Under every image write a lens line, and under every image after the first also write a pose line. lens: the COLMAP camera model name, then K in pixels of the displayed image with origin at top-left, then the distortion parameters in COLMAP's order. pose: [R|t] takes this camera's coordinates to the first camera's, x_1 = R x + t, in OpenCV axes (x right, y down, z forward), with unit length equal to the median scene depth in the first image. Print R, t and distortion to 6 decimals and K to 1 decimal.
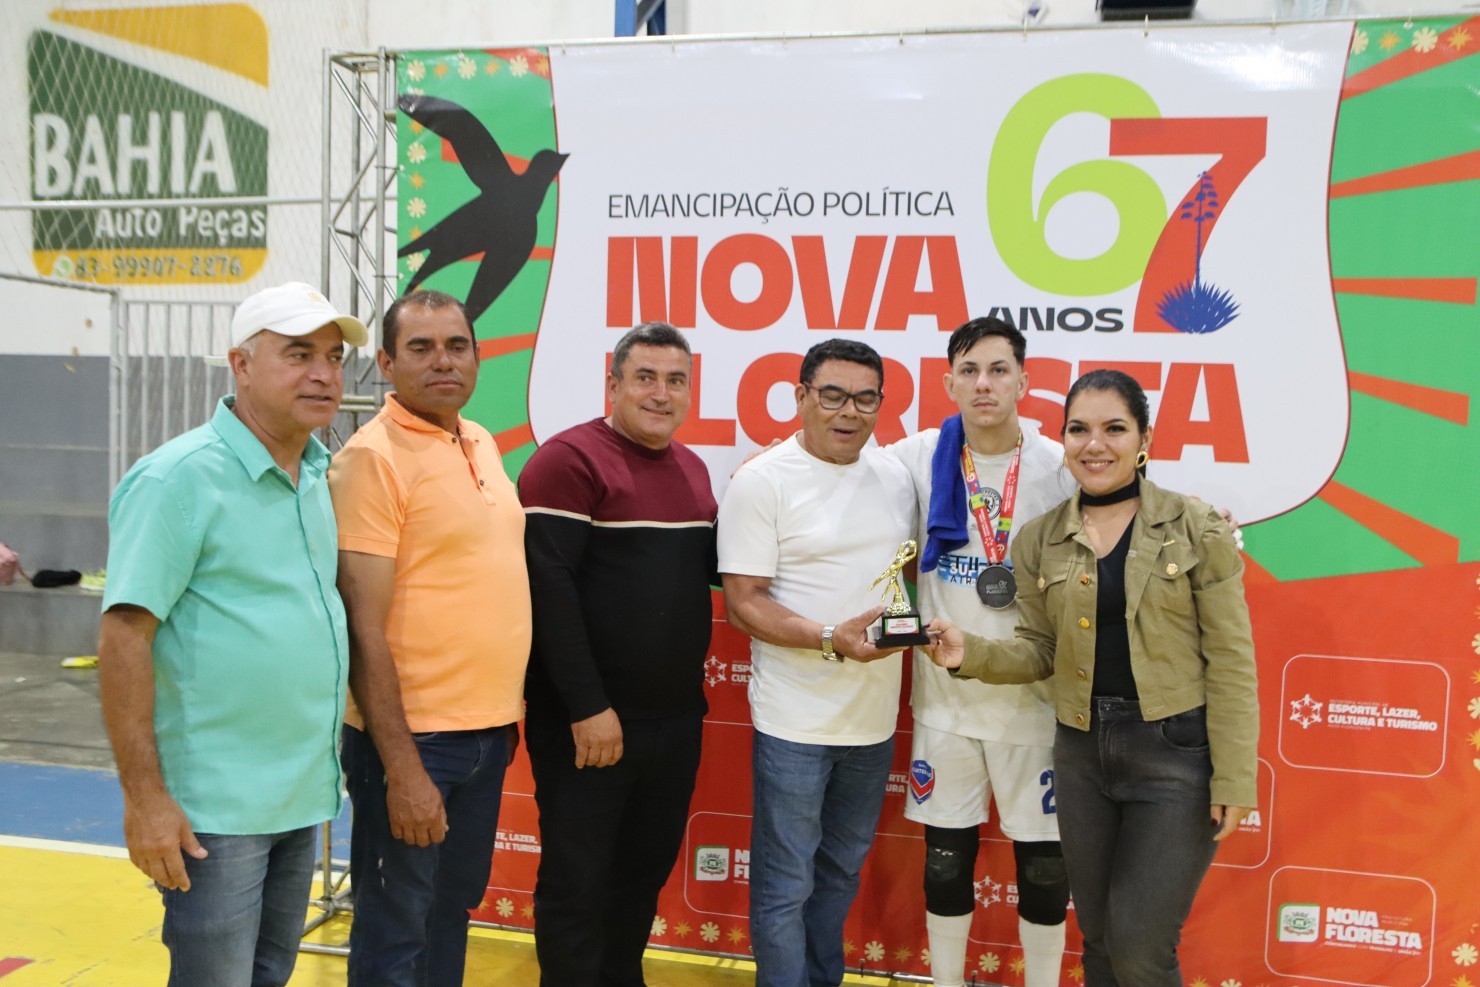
lens RADIAL K [[1364.4, 0, 740.4], [0, 1364.4, 514.8], [0, 0, 1]] dist [-0.033236, 0.000000]
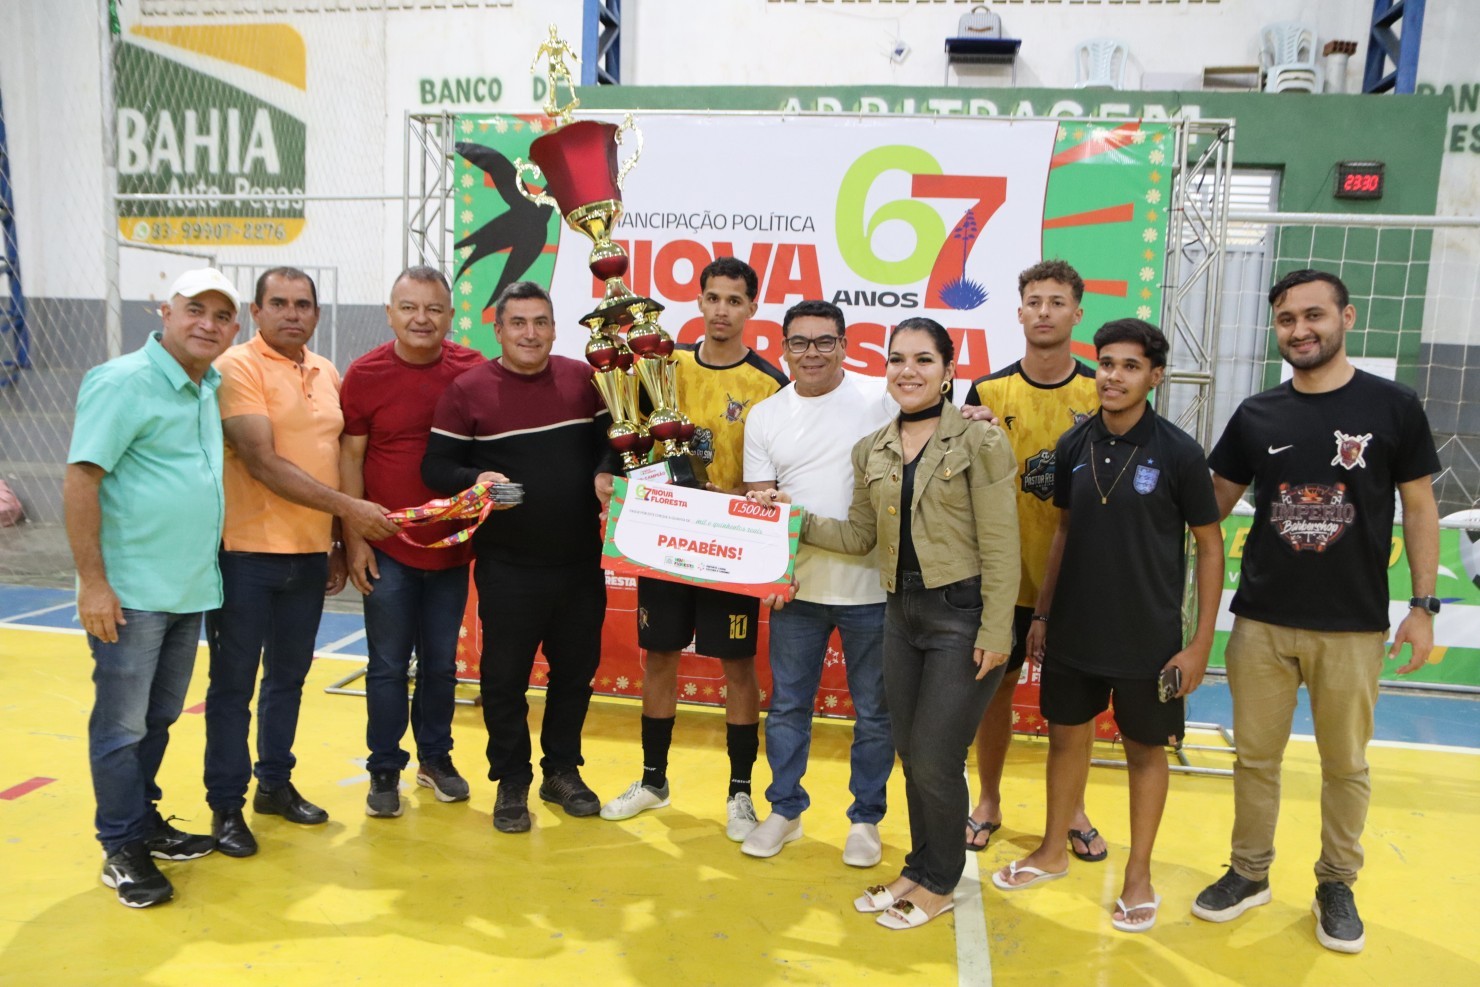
lens RADIAL K [[1198.3, 0, 730.4], [0, 1198.3, 517.7], [0, 0, 1]] dist [-0.091859, 0.075162]
pose [[0.998702, 0.007770, 0.050329, -0.007797], [-0.011028, 0.997838, 0.064794, 0.021742], [-0.049717, -0.065265, 0.996629, -0.373940]]
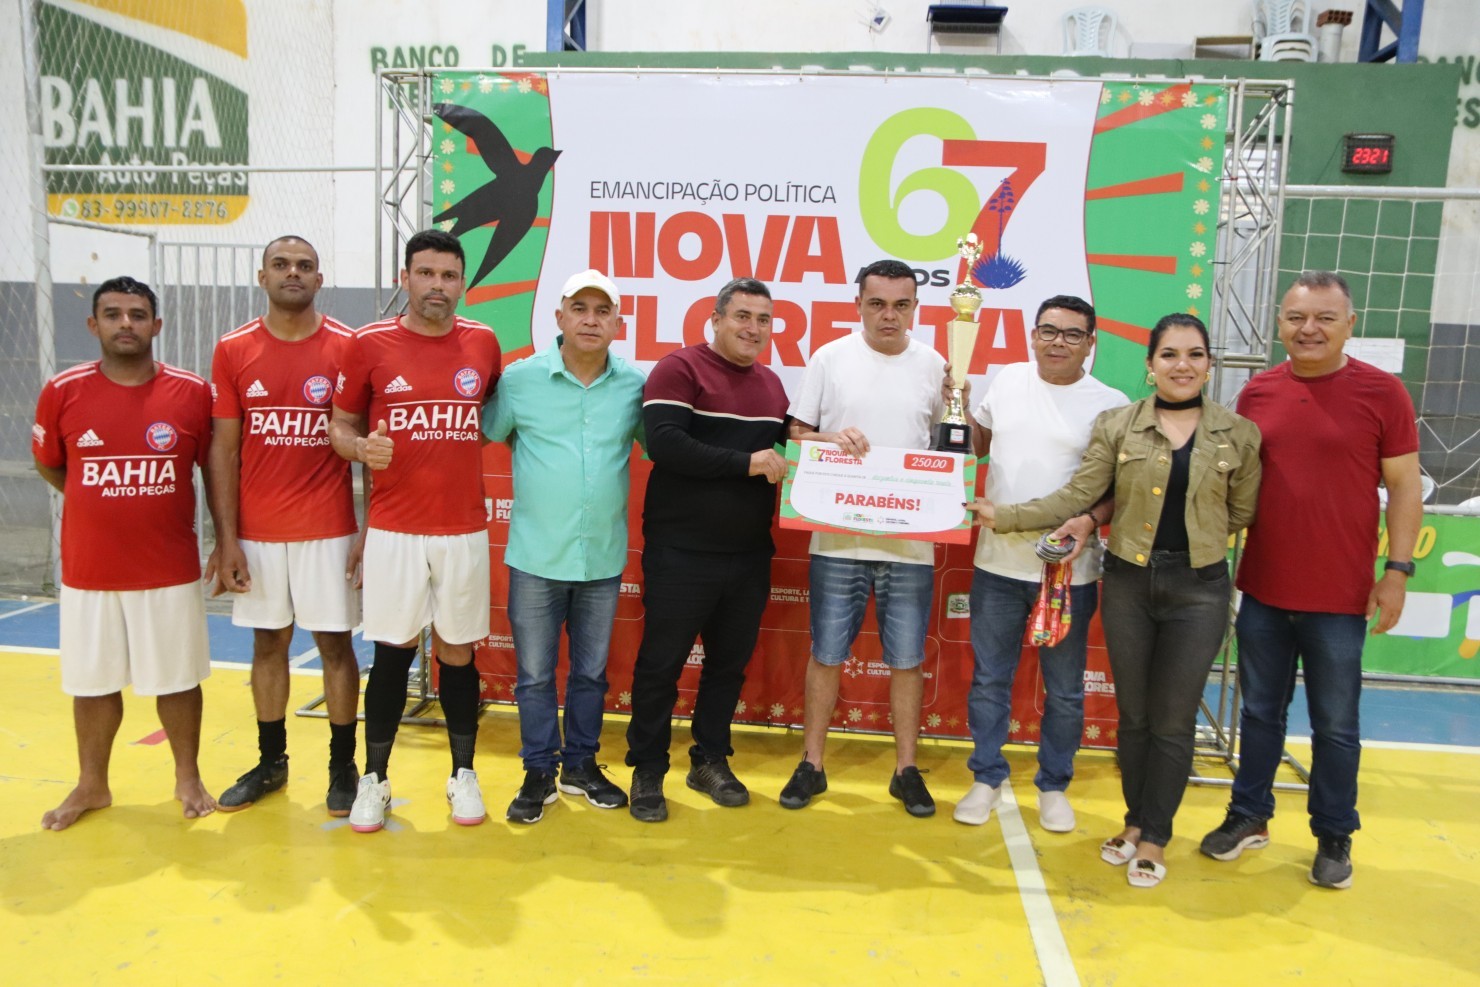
lens RADIAL K [[1198.3, 0, 728.7], [0, 1198.3, 517.5], [0, 0, 1]] dist [-0.091859, 0.075162]
pose [[0.995162, -0.005062, 0.098119, -0.076732], [-0.002665, 0.996914, 0.078453, 0.012929], [-0.098213, -0.078335, 0.992078, -0.250146]]
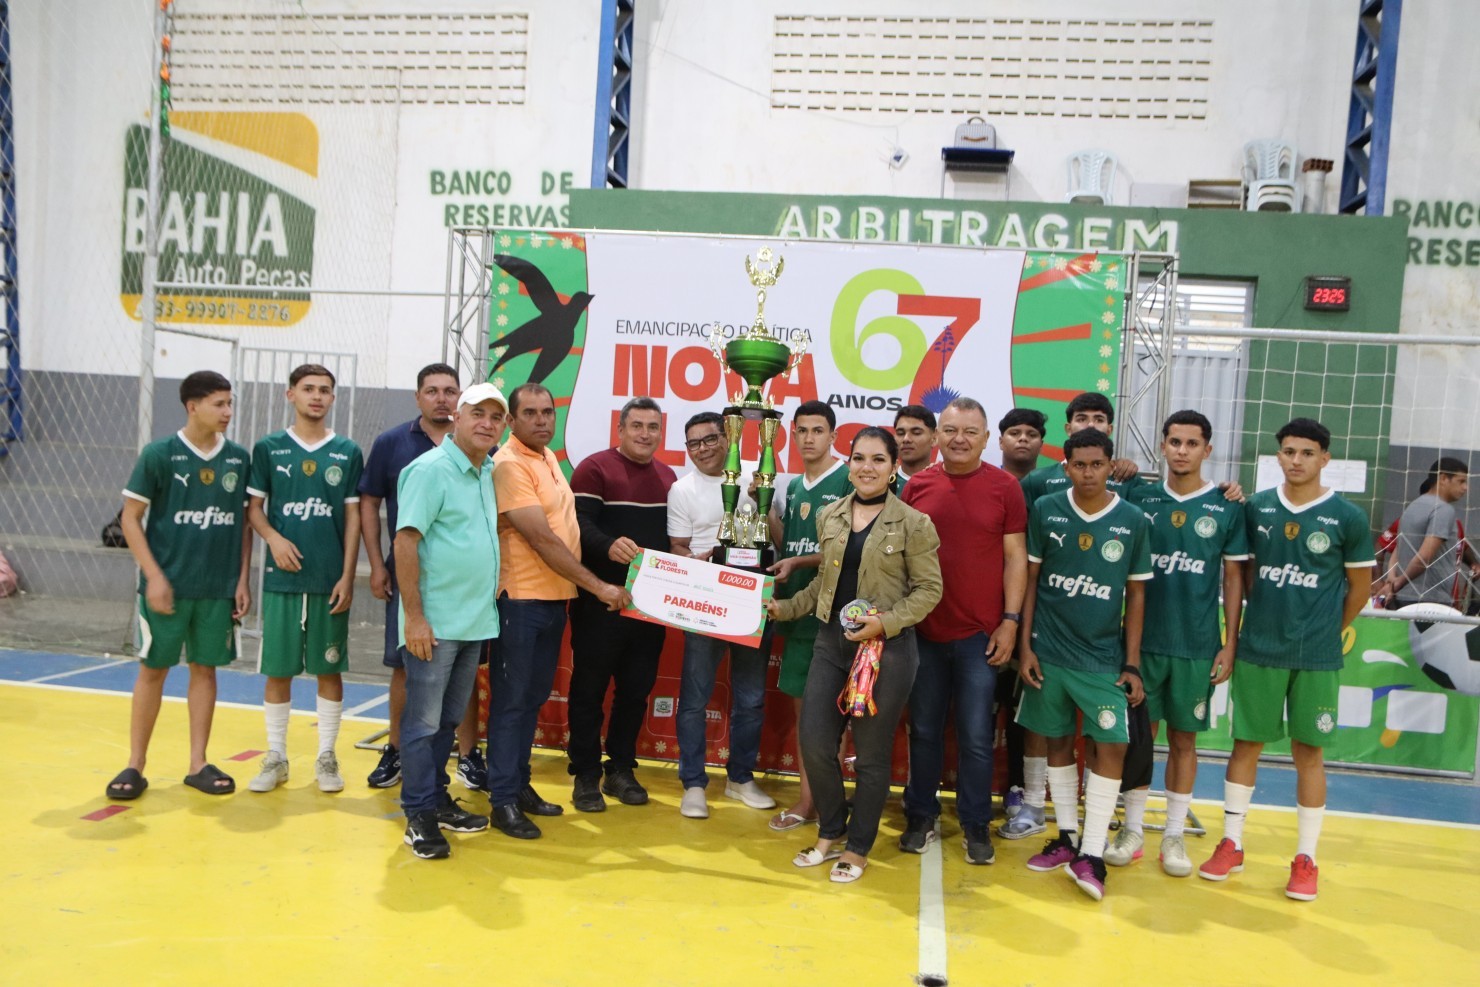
lens RADIAL K [[1323.3, 0, 731.6], [0, 1323.3, 500.6], [0, 0, 1]] dist [-0.053021, 0.010184]
pose [[0.997733, 0.033422, 0.058414, -0.041101], [-0.031872, 0.999120, -0.027268, 0.037581], [-0.059274, 0.025344, 0.997920, -0.685391]]
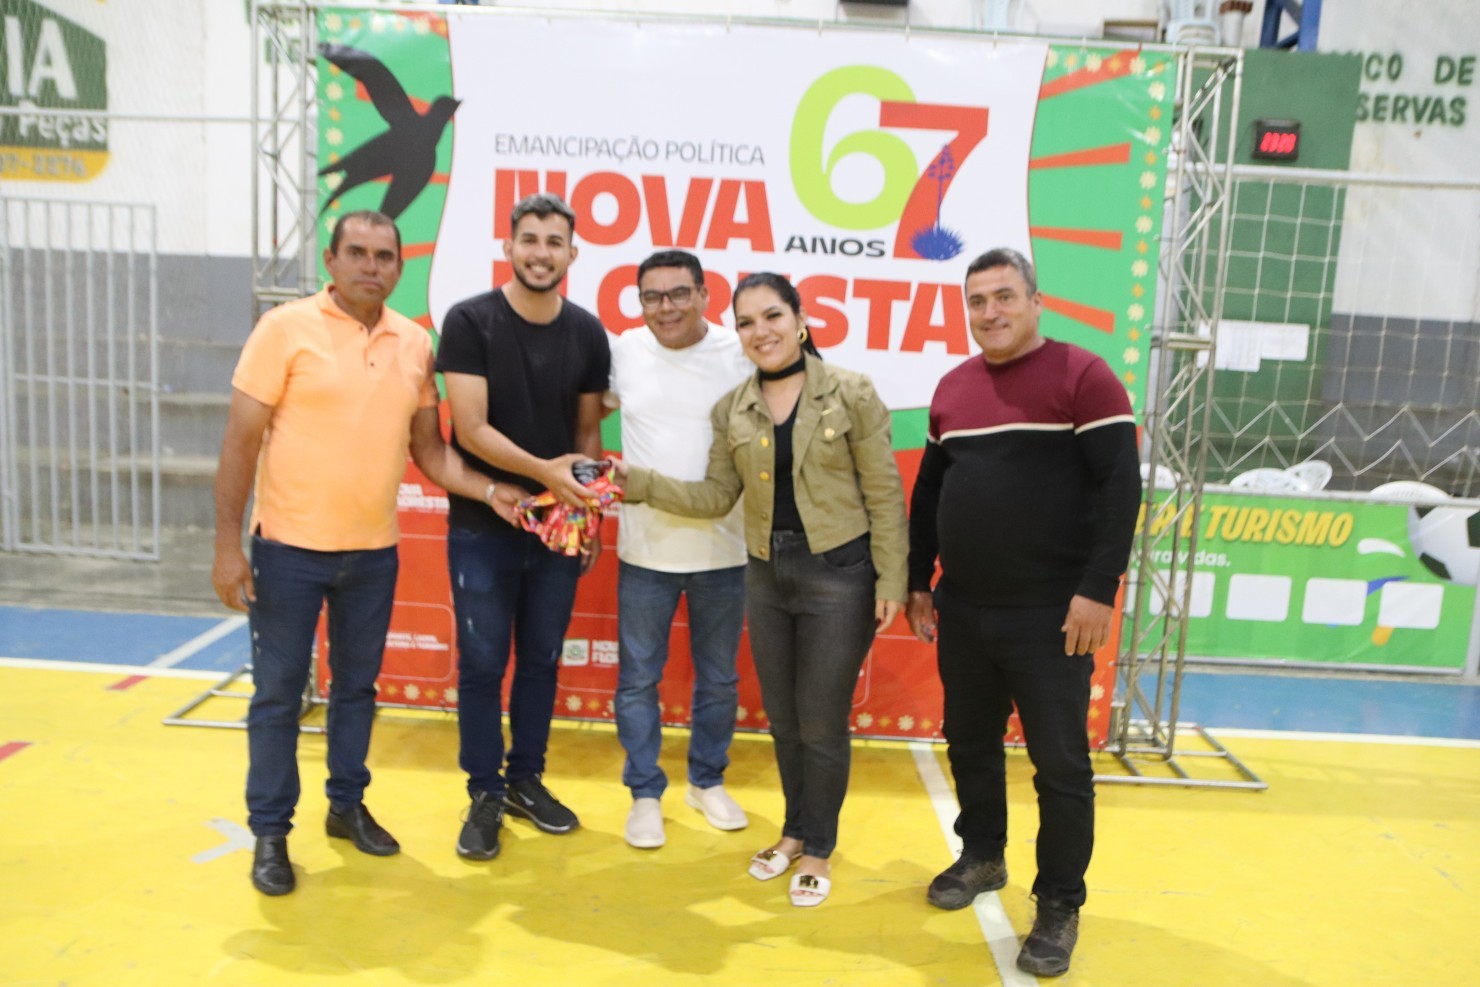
lens RADIAL K [[1198.3, 0, 734.5], [0, 1198.3, 508.6], [0, 0, 1]] dist [-0.091859, 0.075162]
pose [[0.979663, -0.004101, 0.200608, -0.101044], [-0.013440, 0.996204, 0.086000, 0.014834], [-0.200200, -0.086947, 0.975889, -0.153458]]
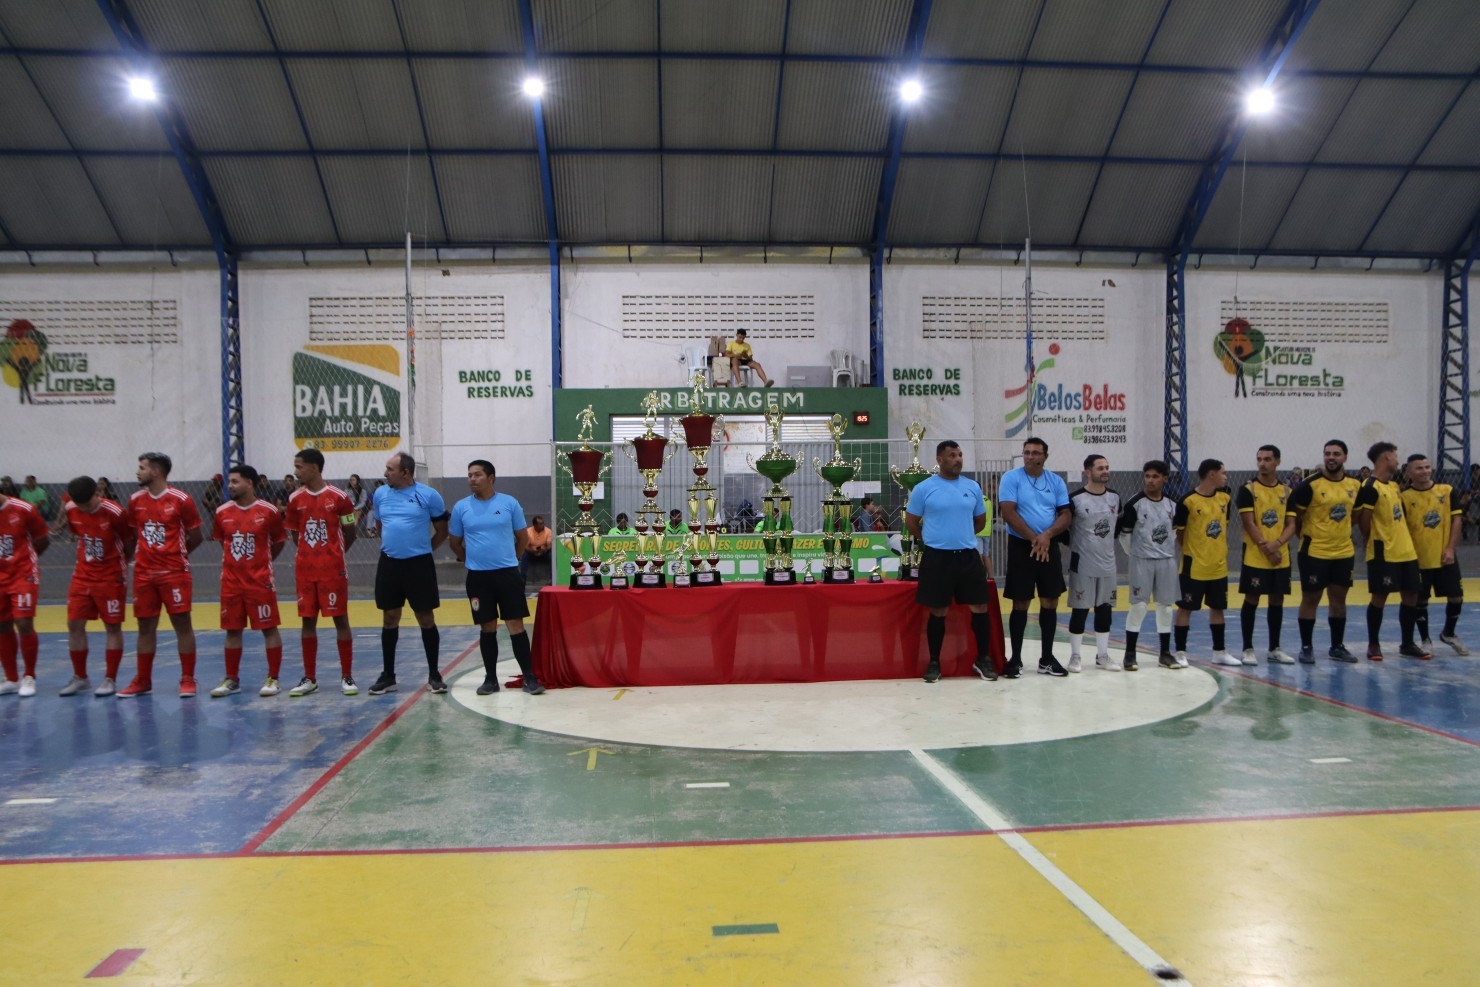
lens RADIAL K [[1198.3, 0, 742.4], [0, 1198.3, 494.8], [0, 0, 1]] dist [-0.091859, 0.075162]
pose [[0.956505, -0.037173, 0.289337, -0.990298], [0.055885, 0.996827, -0.056679, 0.209045], [-0.286312, 0.070383, 0.955548, -3.520856]]
